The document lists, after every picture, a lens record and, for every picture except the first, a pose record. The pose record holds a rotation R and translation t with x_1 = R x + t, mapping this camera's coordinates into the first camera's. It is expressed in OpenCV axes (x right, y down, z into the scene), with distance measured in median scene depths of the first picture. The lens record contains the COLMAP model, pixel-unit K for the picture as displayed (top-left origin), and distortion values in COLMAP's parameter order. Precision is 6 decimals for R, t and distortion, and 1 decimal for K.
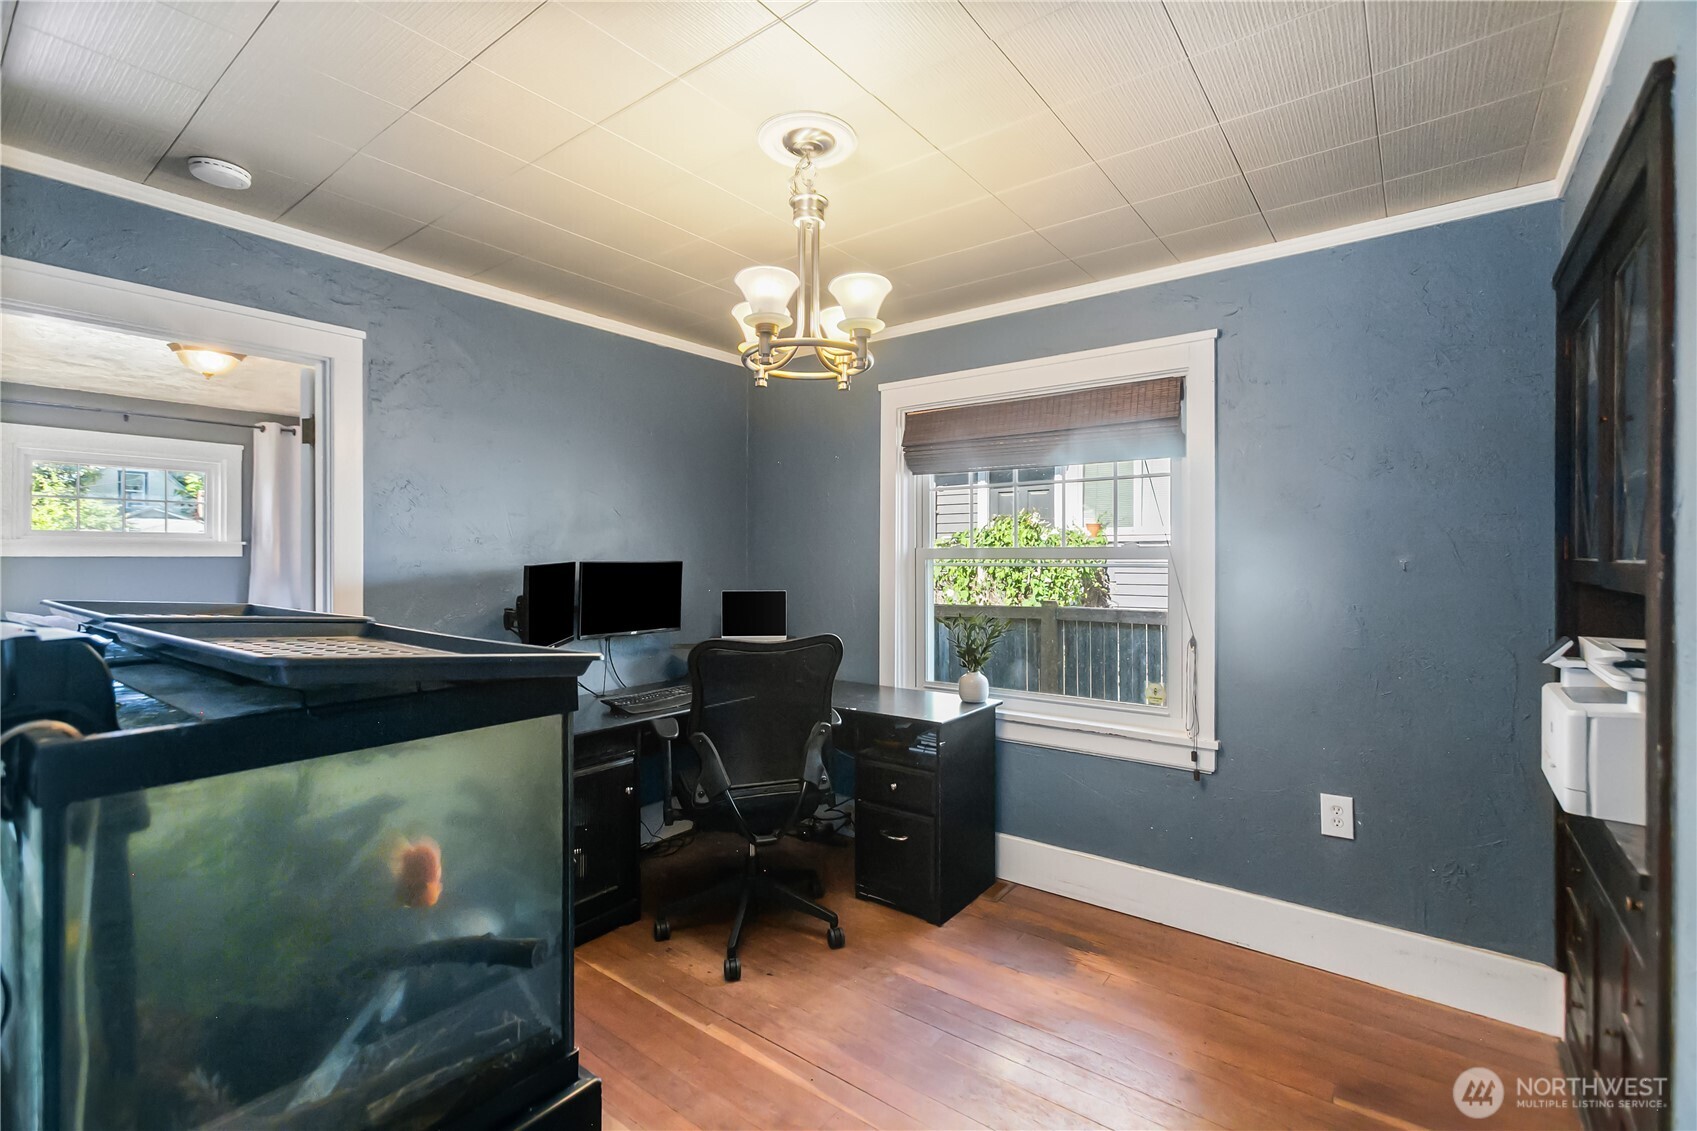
lens RADIAL K [[755.8, 0, 844.5], [0, 755.8, 560.5], [0, 0, 1]] dist [-0.009822, 0.009763]
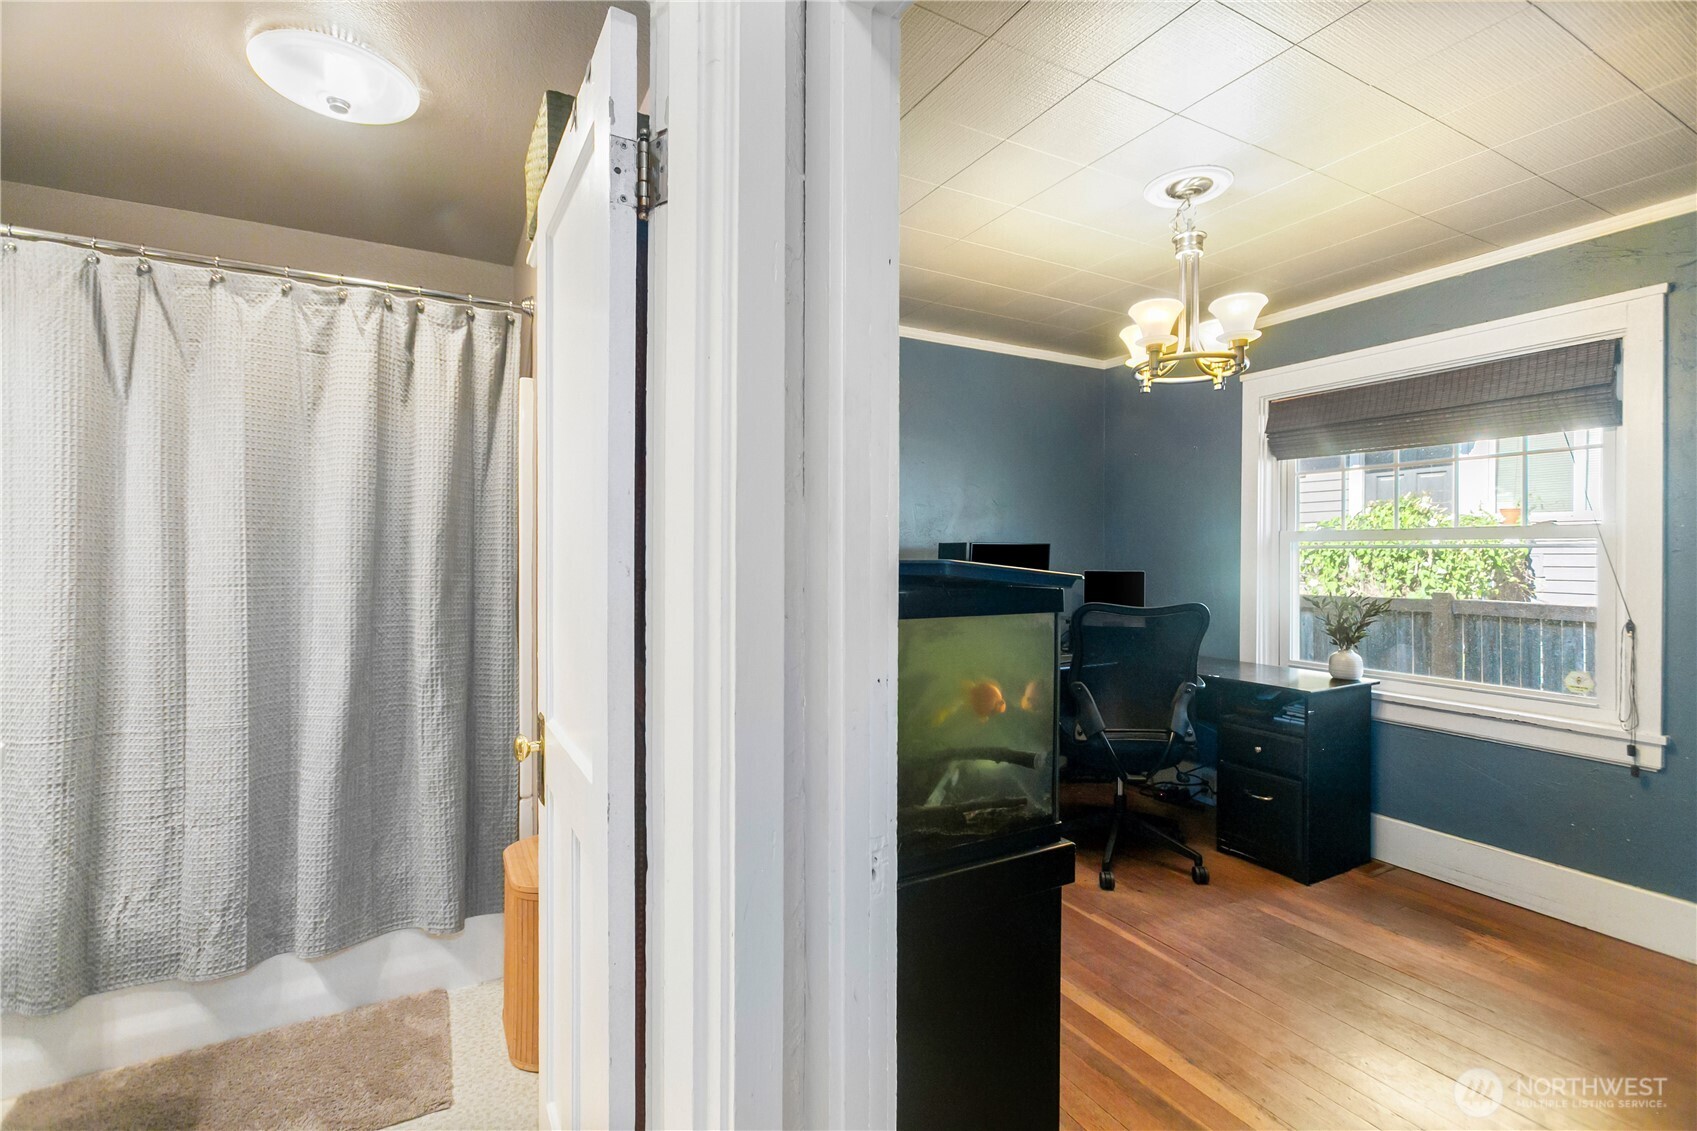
lens RADIAL K [[755.8, 0, 844.5], [0, 755.8, 560.5], [0, 0, 1]] dist [-0.009822, 0.009763]
pose [[0.915665, 0.004512, -0.401918, -0.044316], [-0.003591, 0.999989, 0.003044, 0.027795], [0.401927, -0.001344, 0.915671, -0.224996]]
